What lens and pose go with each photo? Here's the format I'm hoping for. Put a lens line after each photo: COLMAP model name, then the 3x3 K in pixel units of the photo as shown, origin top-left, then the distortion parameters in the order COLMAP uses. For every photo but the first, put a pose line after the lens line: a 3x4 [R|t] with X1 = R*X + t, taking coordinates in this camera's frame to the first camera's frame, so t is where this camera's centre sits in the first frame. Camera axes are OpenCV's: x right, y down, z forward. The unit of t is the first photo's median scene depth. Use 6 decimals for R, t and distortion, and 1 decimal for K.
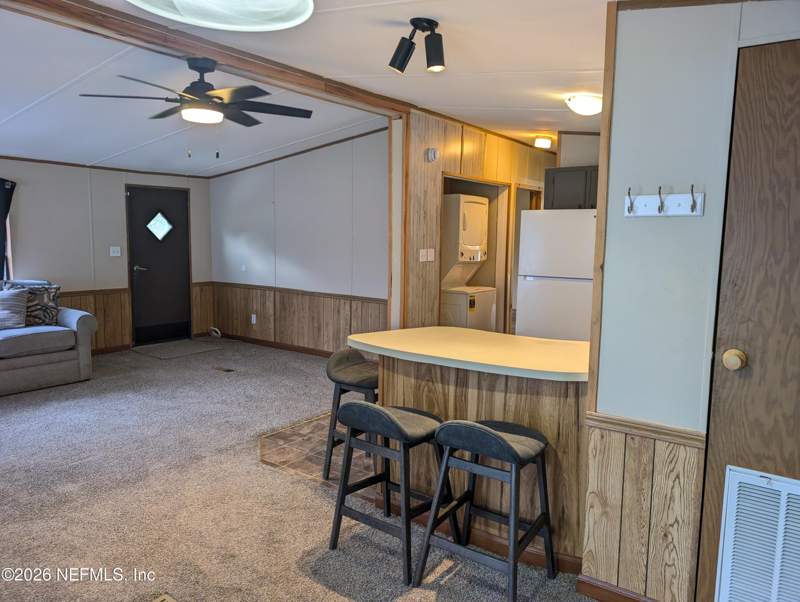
lens RADIAL K [[578.1, 0, 399.1], [0, 578.1, 305.7], [0, 0, 1]] dist [0.021916, -0.019082]
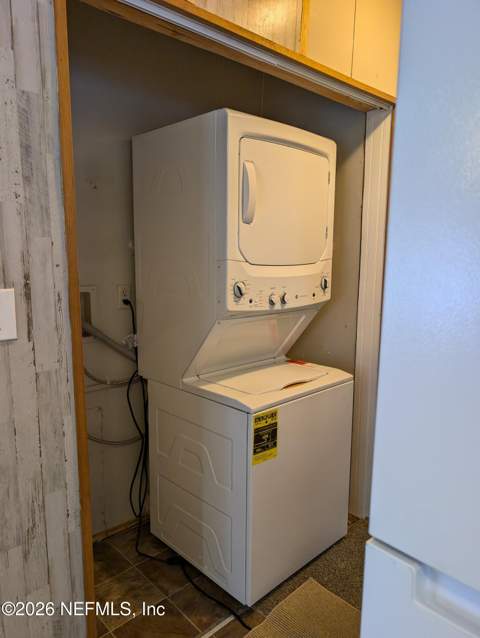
lens RADIAL K [[461.1, 0, 239.0], [0, 461.1, 317.7], [0, 0, 1]] dist [0.021916, -0.019082]
pose [[0.980796, 0.009779, -0.194794, 0.027428], [-0.006492, 0.999826, 0.017507, -0.013244], [0.194931, -0.015907, 0.980688, 0.123235]]
